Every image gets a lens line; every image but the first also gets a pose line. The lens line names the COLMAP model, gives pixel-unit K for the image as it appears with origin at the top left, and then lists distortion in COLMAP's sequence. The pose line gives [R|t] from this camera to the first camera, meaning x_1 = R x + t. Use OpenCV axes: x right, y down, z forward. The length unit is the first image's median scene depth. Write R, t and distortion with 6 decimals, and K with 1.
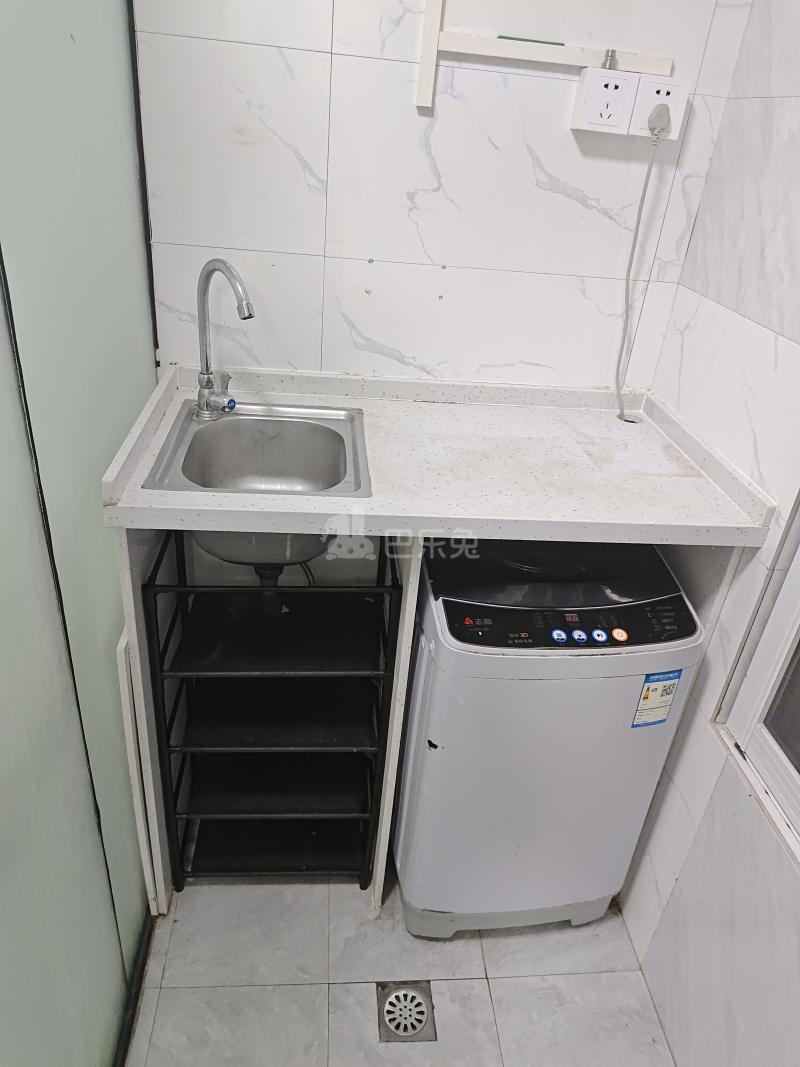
lens RADIAL K [[752.3, 0, 395.1], [0, 752.3, 546.0], [0, 0, 1]] dist [0.040513, -0.048475]
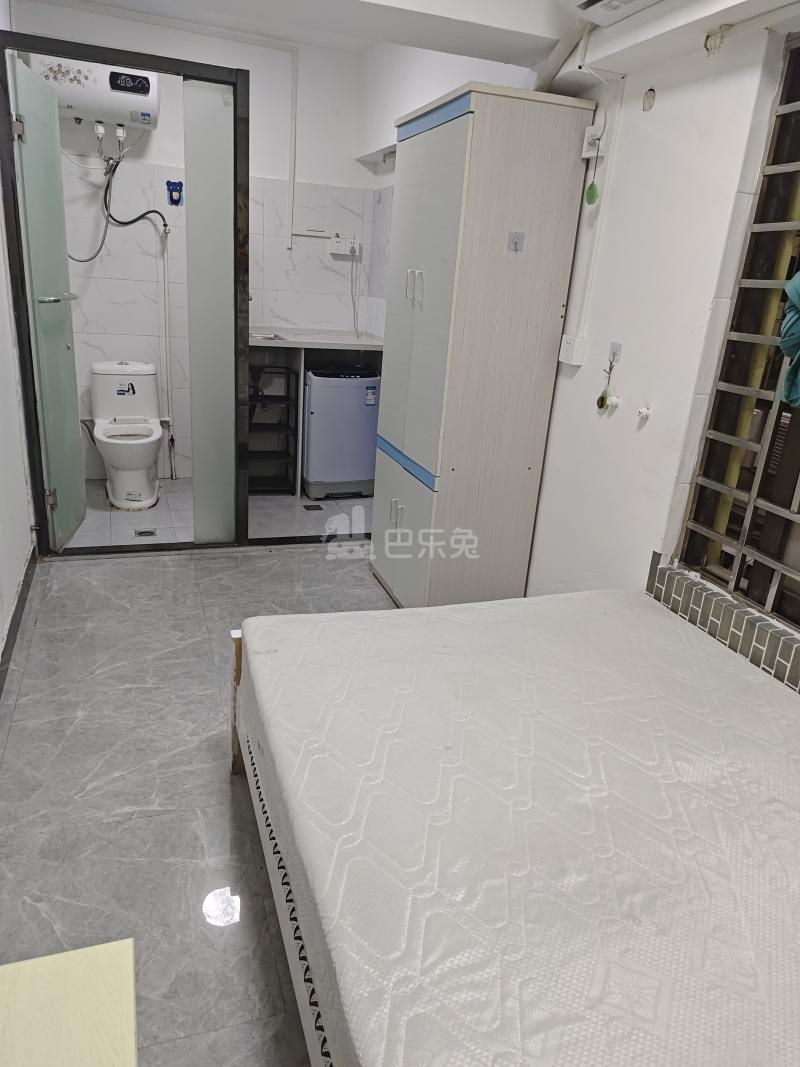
lens RADIAL K [[753.1, 0, 396.5], [0, 753.1, 539.9], [0, 0, 1]] dist [0.045985, -0.055476]
pose [[0.969728, -0.097845, 0.223727, -0.426592], [0.133166, 0.979882, -0.148656, 1.458391], [-0.204681, 0.173949, 0.963249, -2.454489]]
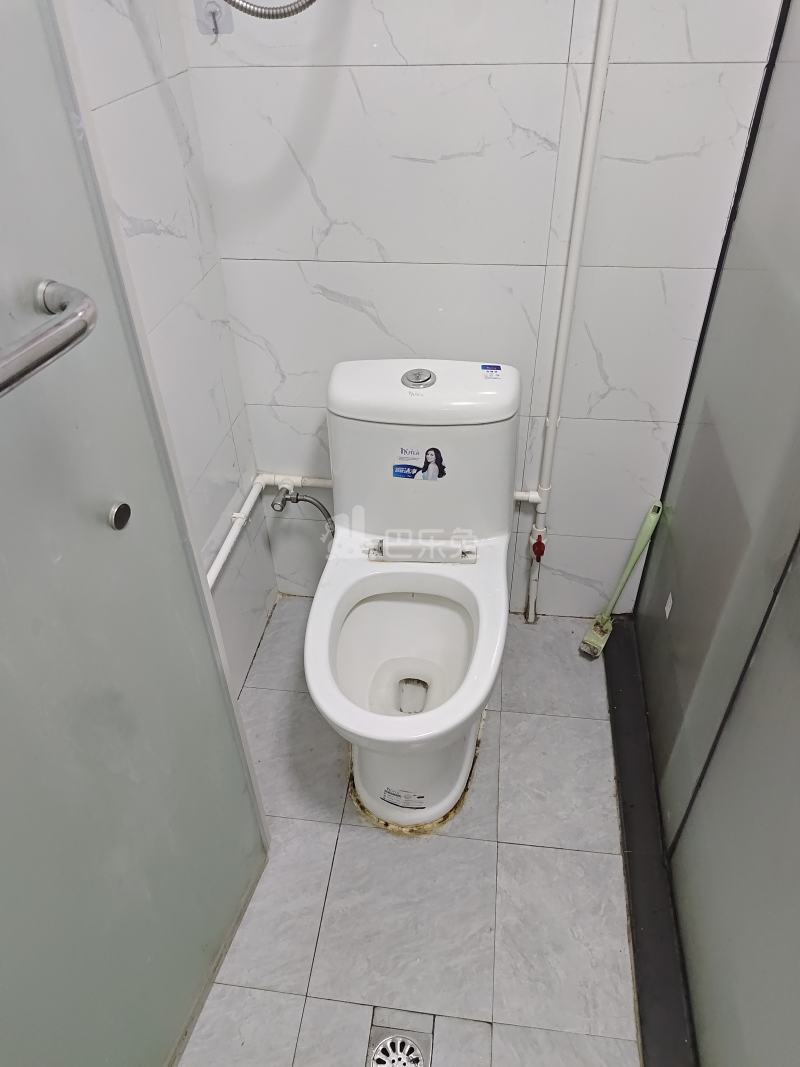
lens RADIAL K [[752.3, 0, 395.1], [0, 752.3, 546.0], [0, 0, 1]] dist [0.040513, -0.048475]
pose [[0.969769, 0.058579, -0.236888, -0.550255], [-0.021657, 0.987590, 0.155555, 0.021710], [0.243061, -0.145722, 0.959003, -0.016220]]
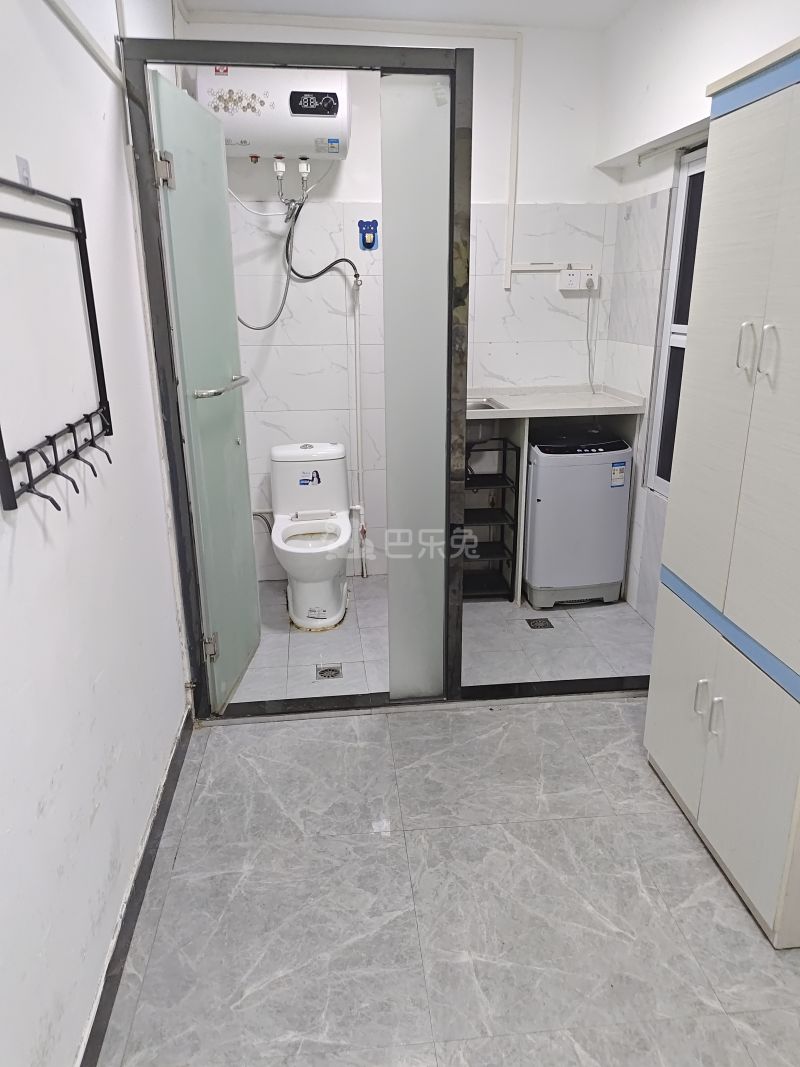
lens RADIAL K [[739.4, 0, 399.8], [0, 739.4, 530.3], [0, 0, 1]] dist [0.056879, -0.077491]
pose [[0.995354, -0.095794, -0.009716, -0.439128], [0.091696, 0.973857, -0.207833, 0.889517], [0.029371, 0.205977, 0.978116, -1.627131]]
